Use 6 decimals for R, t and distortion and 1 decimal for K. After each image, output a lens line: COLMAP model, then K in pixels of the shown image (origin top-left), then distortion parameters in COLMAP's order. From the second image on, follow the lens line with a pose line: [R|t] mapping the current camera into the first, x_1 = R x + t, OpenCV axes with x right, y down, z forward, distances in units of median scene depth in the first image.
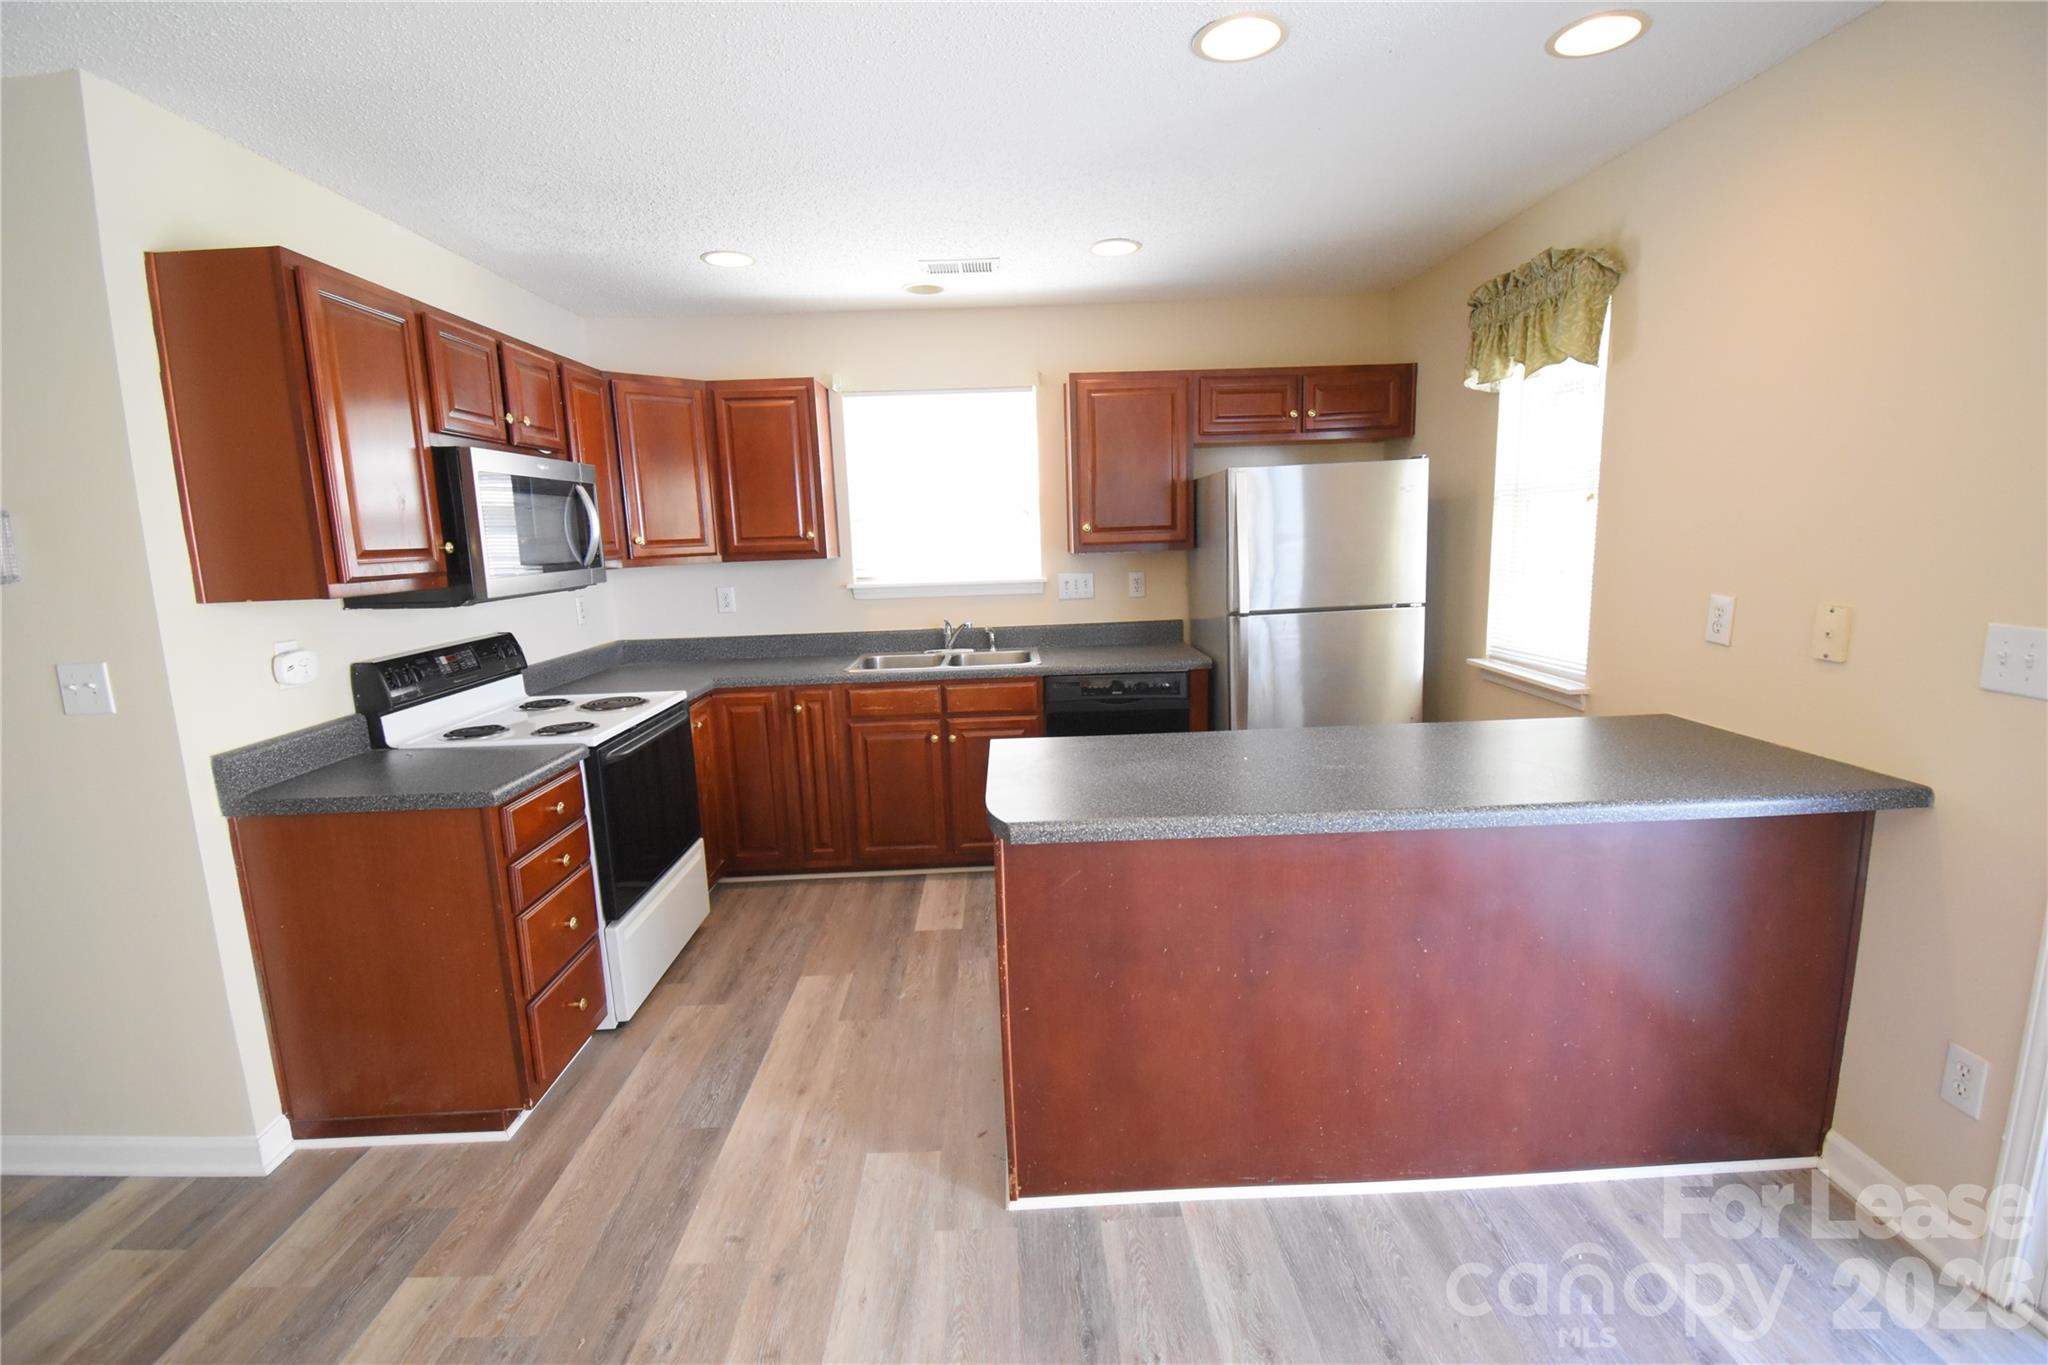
lens RADIAL K [[902.3, 0, 1022.9], [0, 902.3, 685.7], [0, 0, 1]] dist [0.013848, -0.021656]
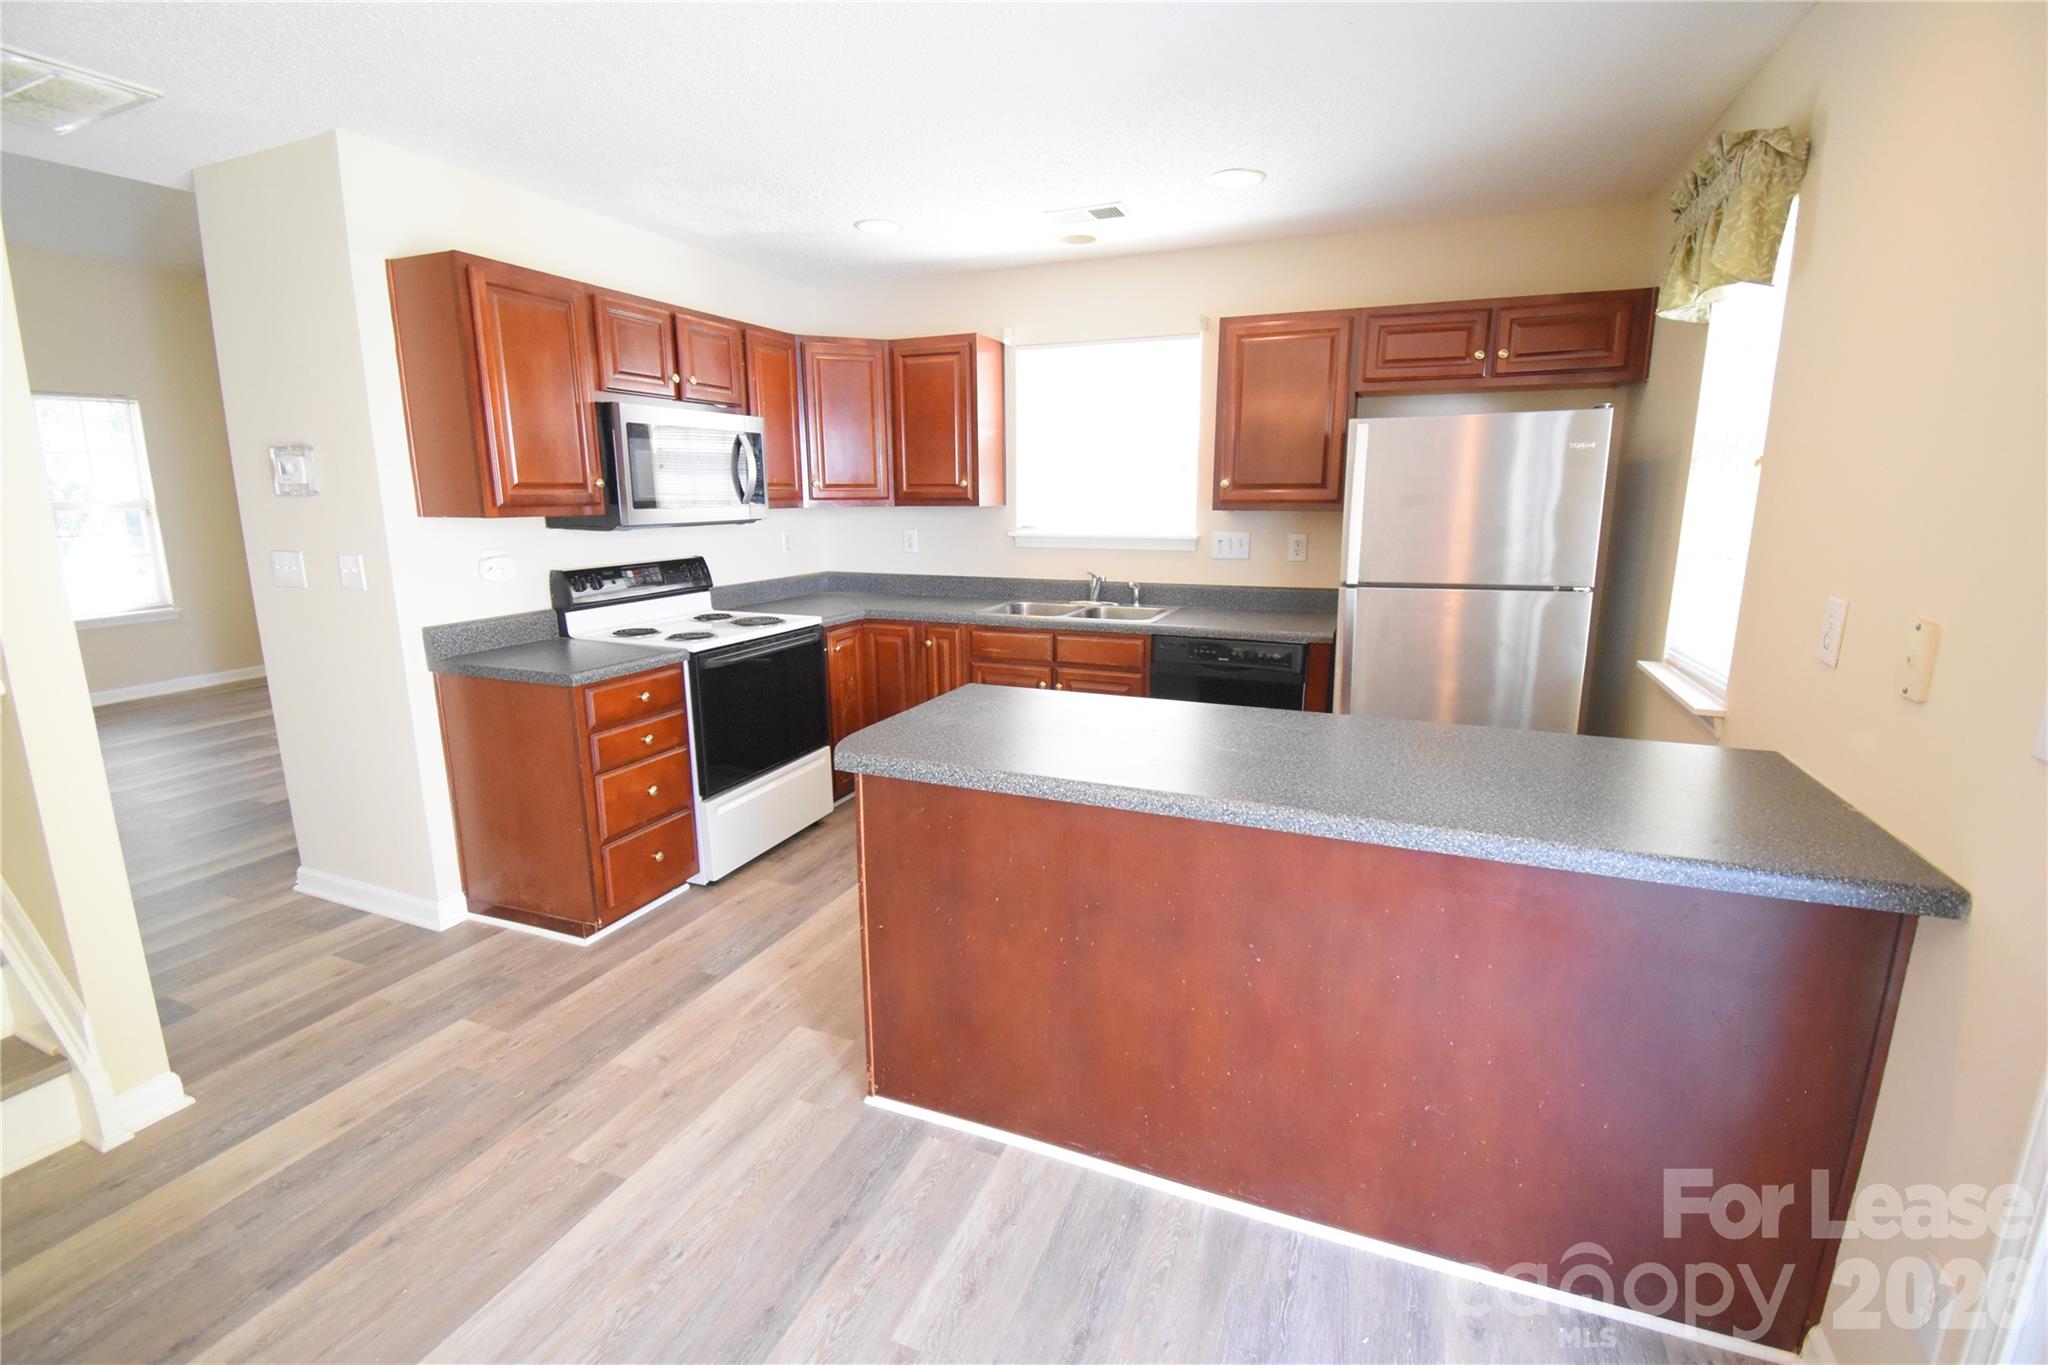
lens RADIAL K [[902.3, 0, 1026.7], [0, 902.3, 684.5], [0, 0, 1]] dist [0.013848, -0.021656]
pose [[0.914275, 0.114929, -0.388450, 0.398007], [-0.095797, 0.993052, 0.068337, -0.015053], [0.393605, -0.025266, 0.918932, 0.059118]]
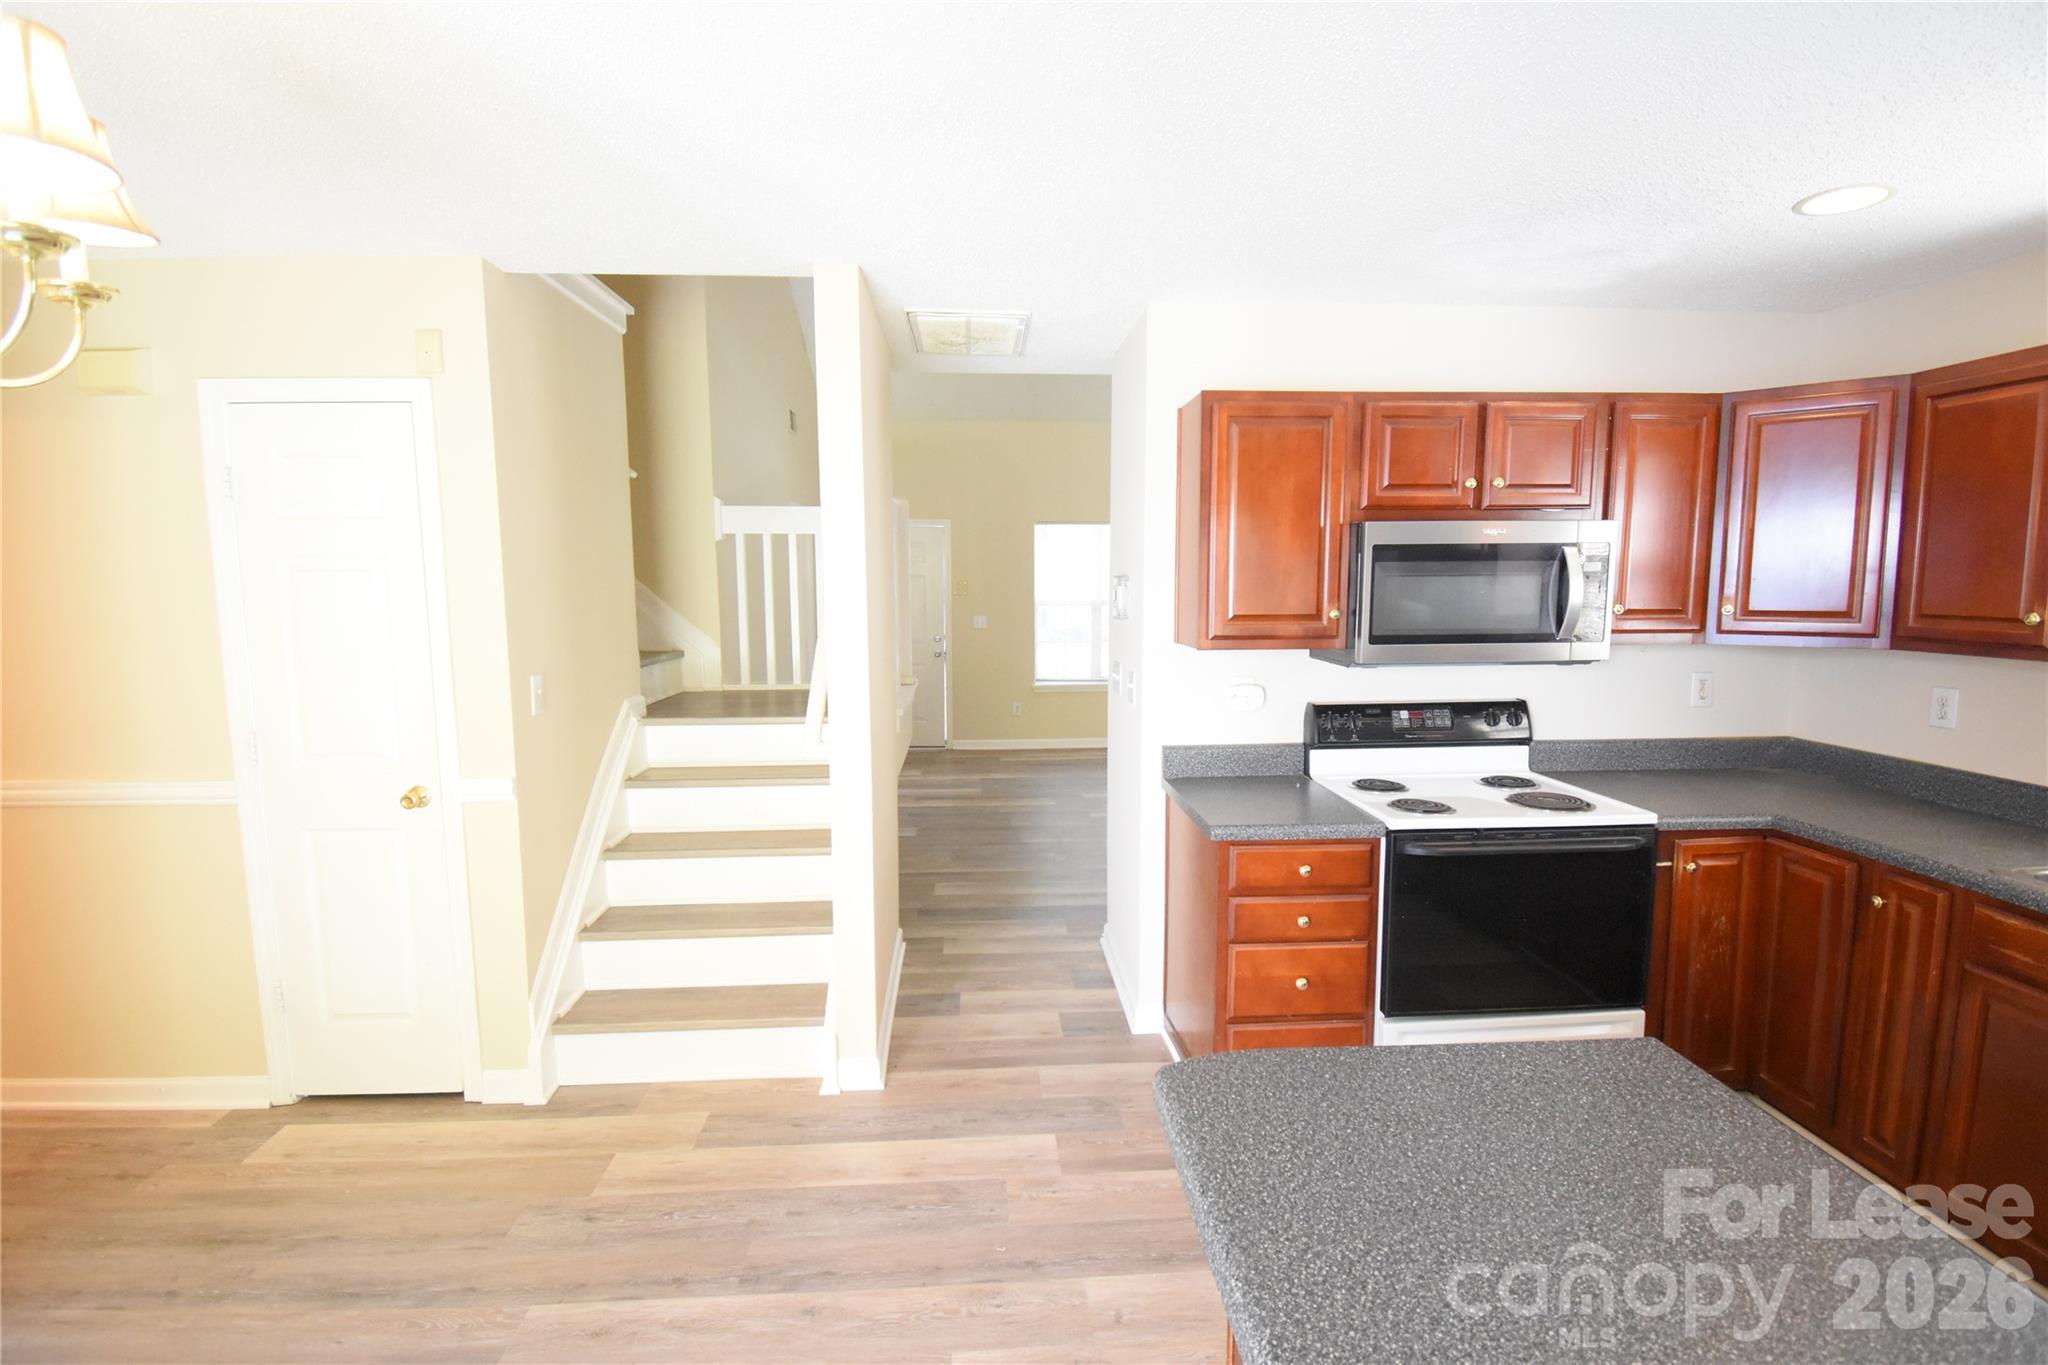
lens RADIAL K [[902.3, 0, 1021.9], [0, 902.3, 679.7], [0, 0, 1]] dist [0.013848, -0.021656]
pose [[0.033427, 0.141028, -0.989441, 0.416949], [-0.165131, 0.977167, 0.133700, -0.144992], [0.985705, 0.158918, 0.055952, 0.523787]]
